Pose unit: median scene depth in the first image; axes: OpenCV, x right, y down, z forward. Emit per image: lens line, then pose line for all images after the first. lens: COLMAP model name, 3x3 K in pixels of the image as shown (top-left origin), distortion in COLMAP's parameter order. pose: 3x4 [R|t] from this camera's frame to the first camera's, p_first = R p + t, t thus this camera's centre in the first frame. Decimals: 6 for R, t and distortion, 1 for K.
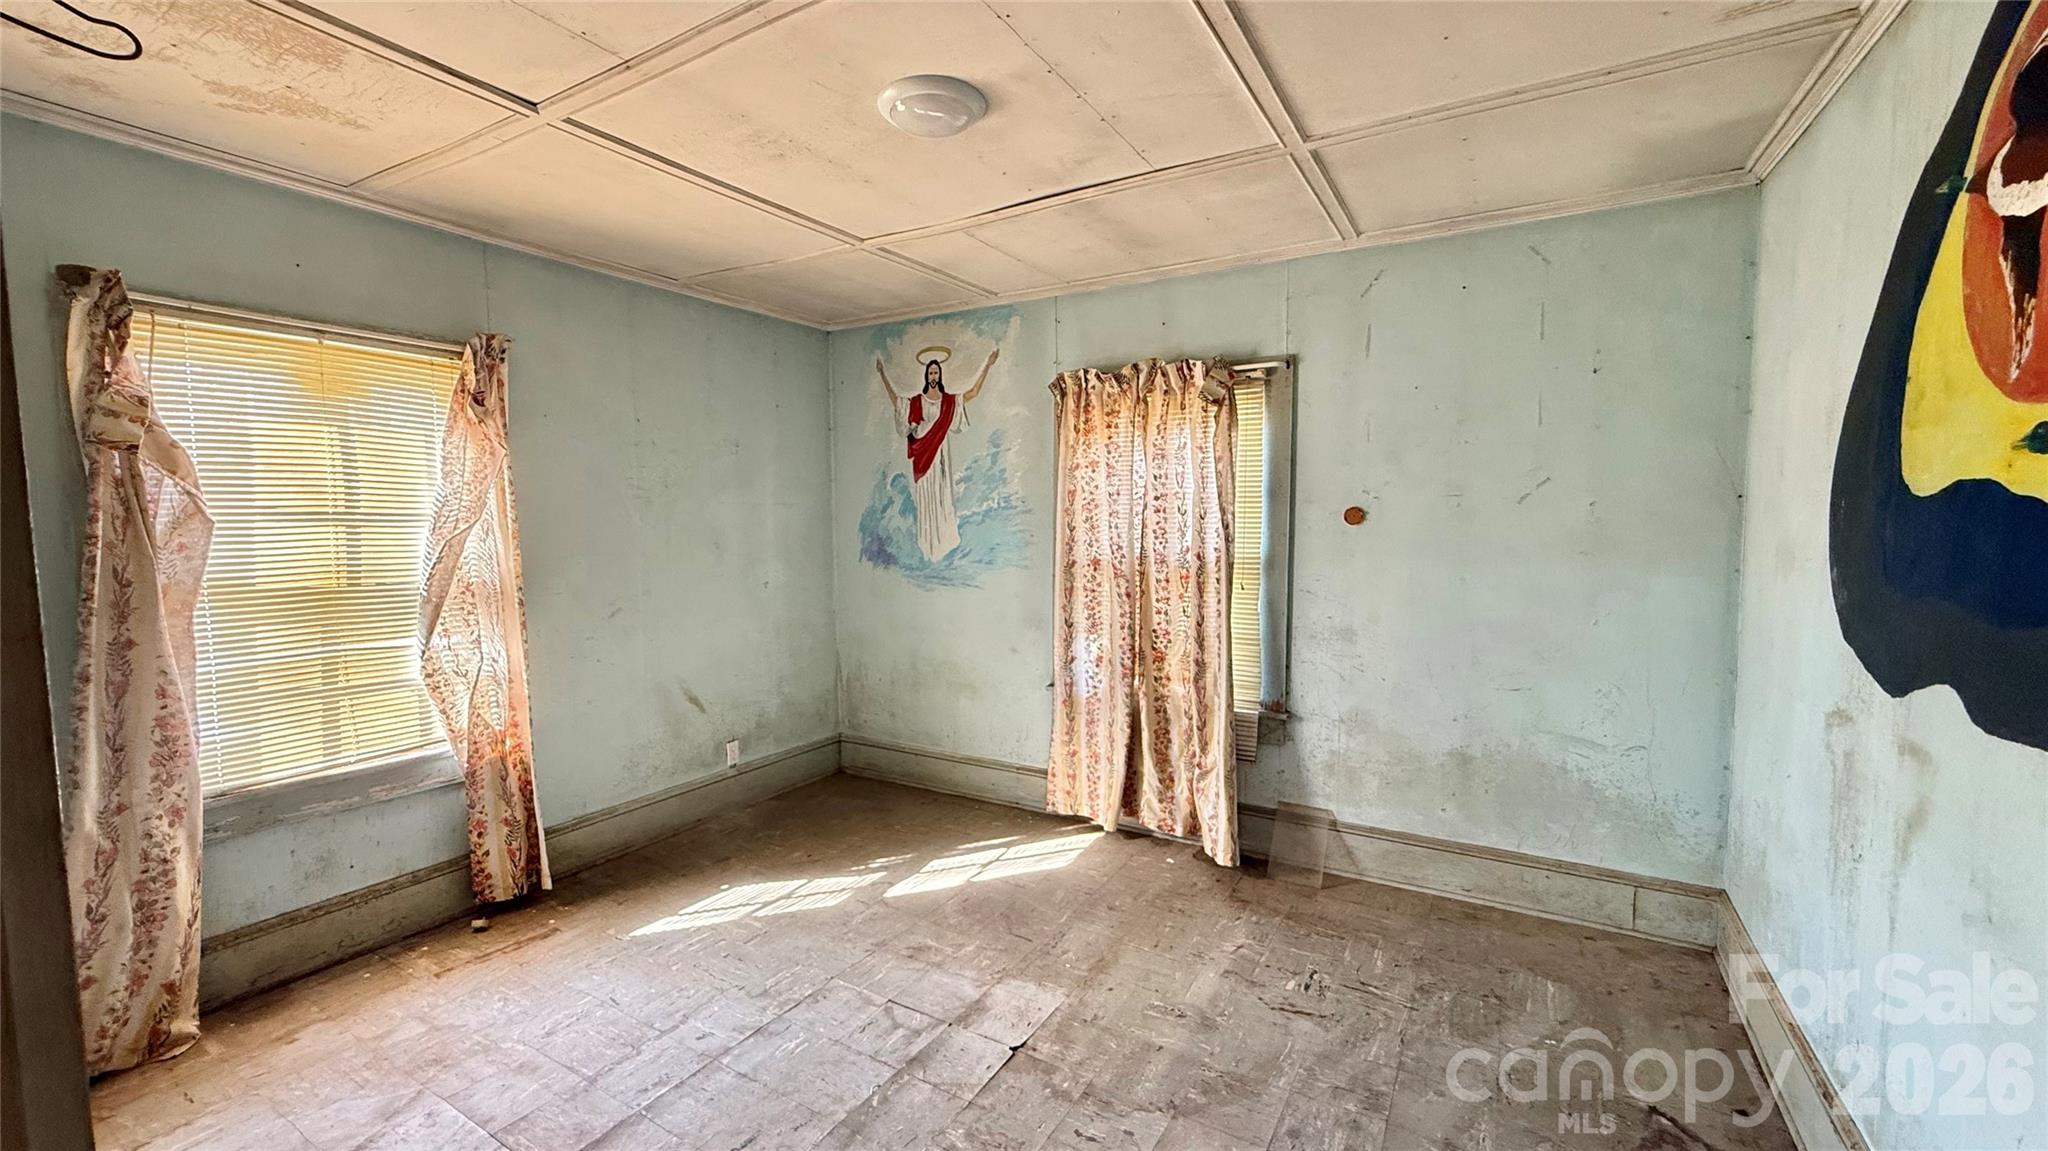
lens RADIAL K [[817.8, 0, 1024.0], [0, 817.8, 575.5], [0, 0, 1]] dist [0.000020, -0.000441]
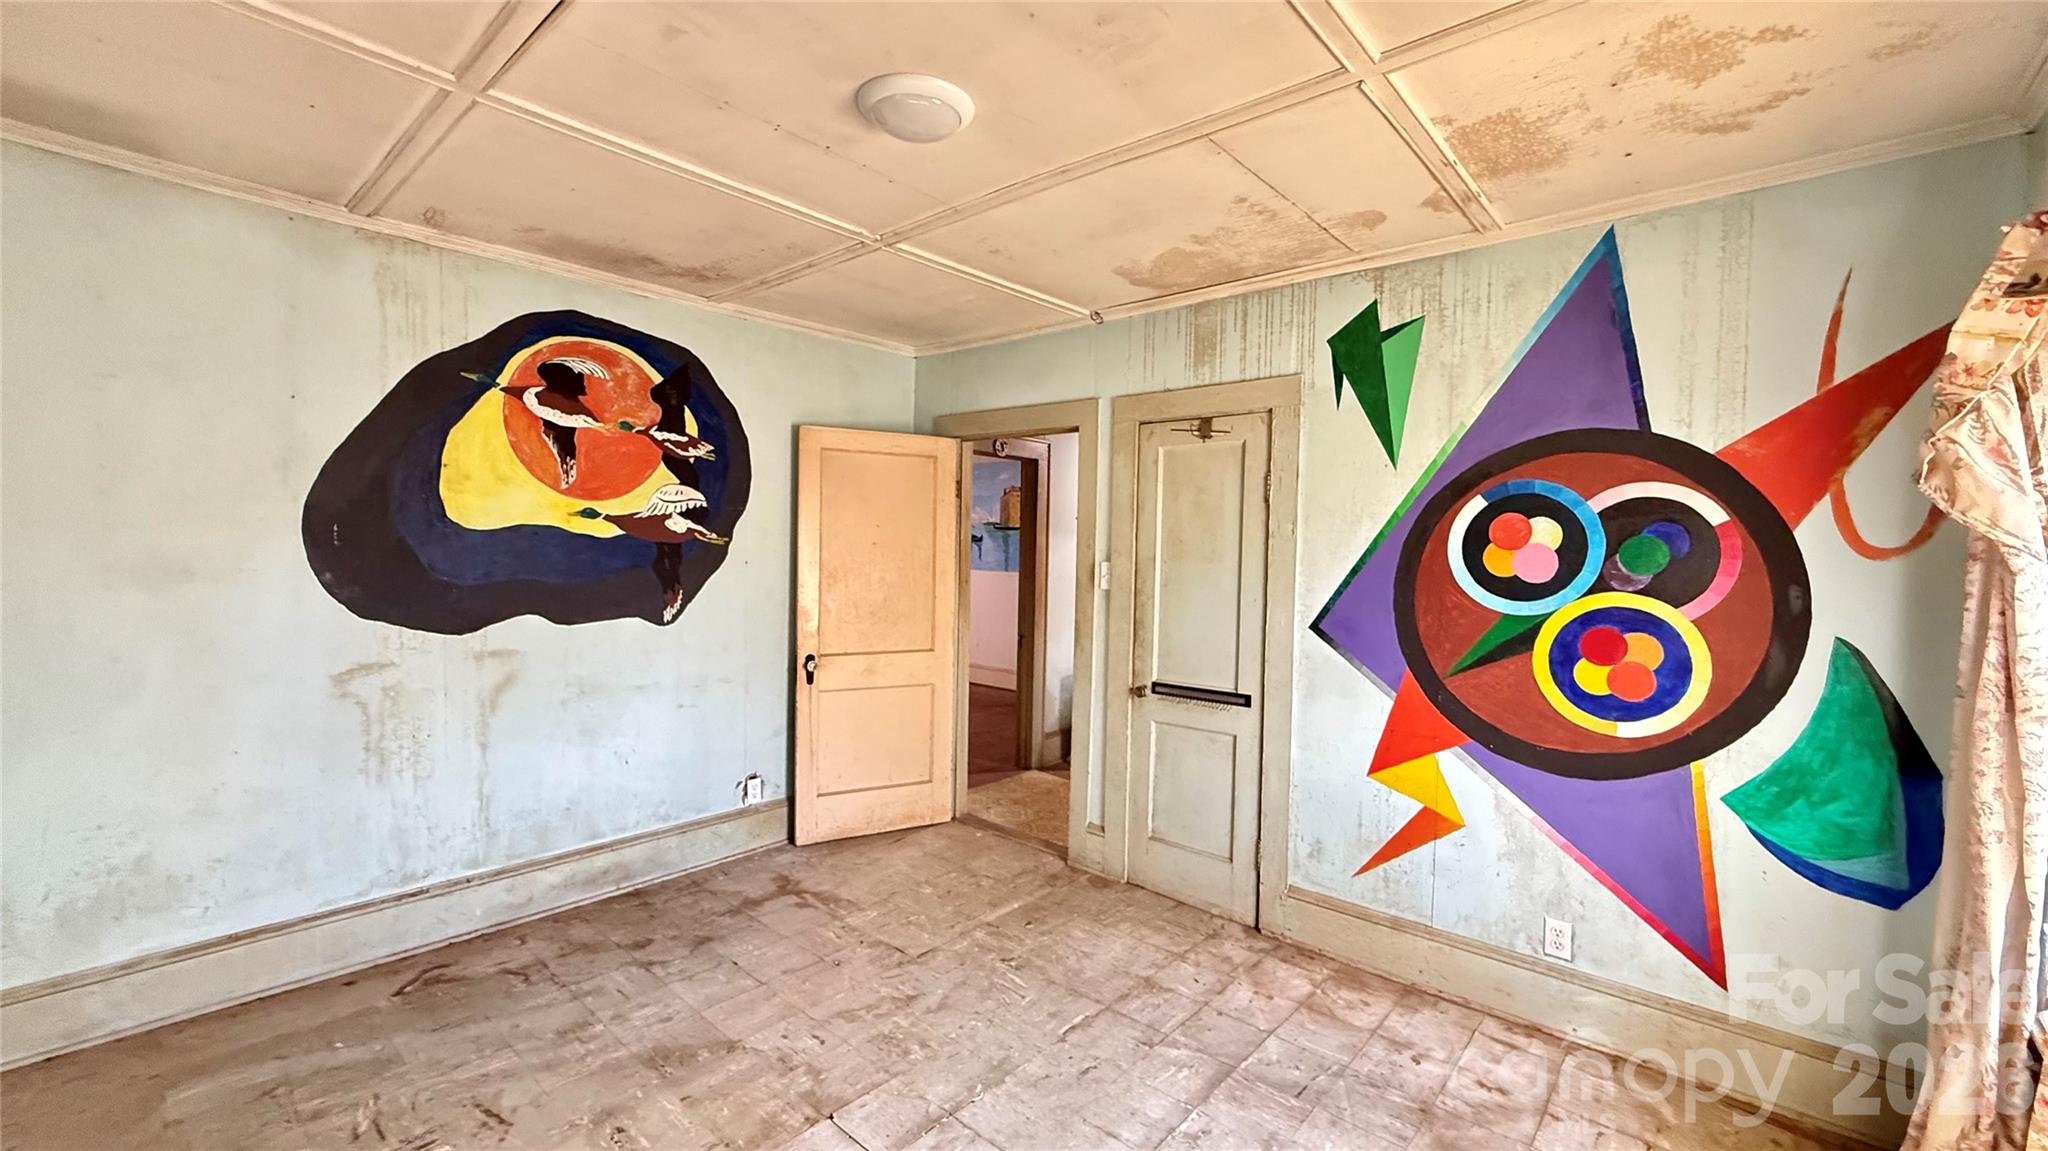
lens RADIAL K [[817.8, 0, 1024.0], [0, 817.8, 575.5], [0, 0, 1]] dist [0.000020, -0.000441]
pose [[-0.981860, -0.022232, 0.188302, -0.417446], [-0.002263, 0.994405, 0.105606, -0.141052], [-0.189596, 0.103264, -0.976417, 1.922515]]
